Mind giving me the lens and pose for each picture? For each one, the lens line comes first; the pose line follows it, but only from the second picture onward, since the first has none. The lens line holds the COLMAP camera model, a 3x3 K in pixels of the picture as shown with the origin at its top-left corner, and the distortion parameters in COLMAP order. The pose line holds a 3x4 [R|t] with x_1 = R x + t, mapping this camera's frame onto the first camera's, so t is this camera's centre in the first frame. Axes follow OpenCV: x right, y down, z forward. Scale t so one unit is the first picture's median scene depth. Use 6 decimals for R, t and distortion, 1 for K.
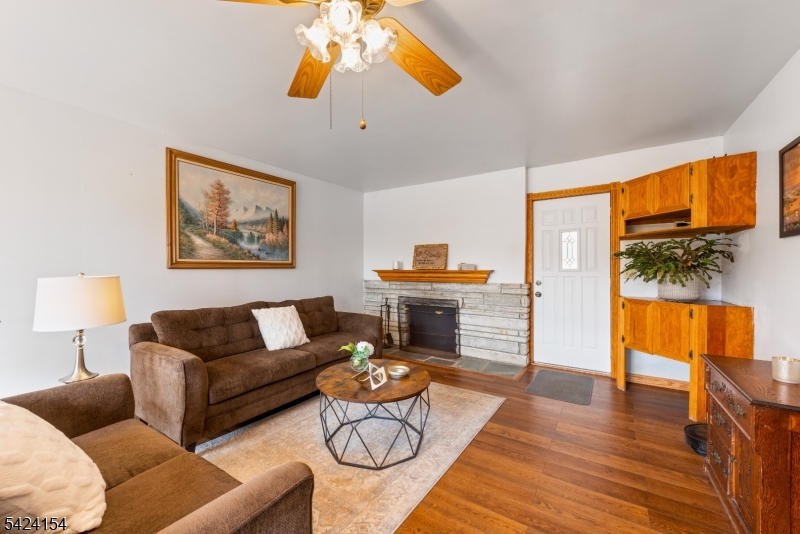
lens RADIAL K [[325.4, 0, 398.9], [0, 325.4, 267.4], [0, 0, 1]] dist [0.002997, 0.000129]
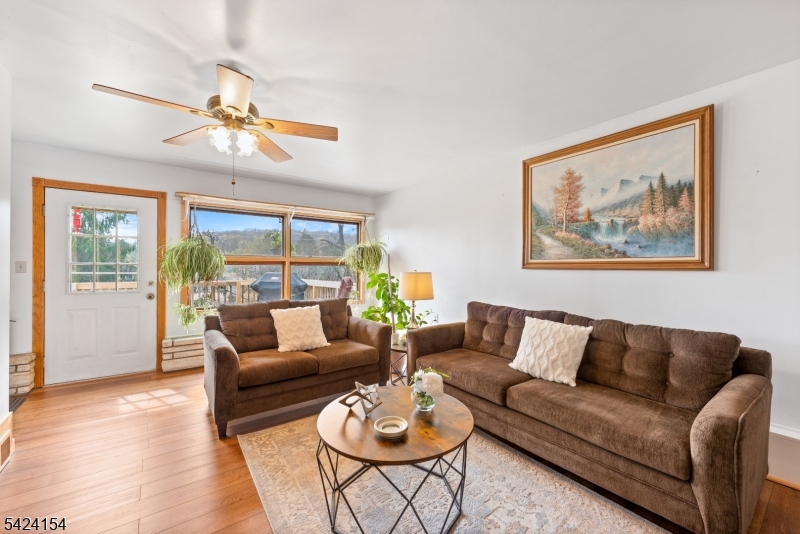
lens RADIAL K [[325.4, 0, 401.4], [0, 325.4, 266.8], [0, 0, 1]] dist [0.002997, 0.000129]
pose [[-0.356972, -0.001725, -0.934113, 0.405167], [-0.004940, 0.999988, 0.000042, -0.000747], [0.934102, 0.004630, -0.356976, 0.846477]]
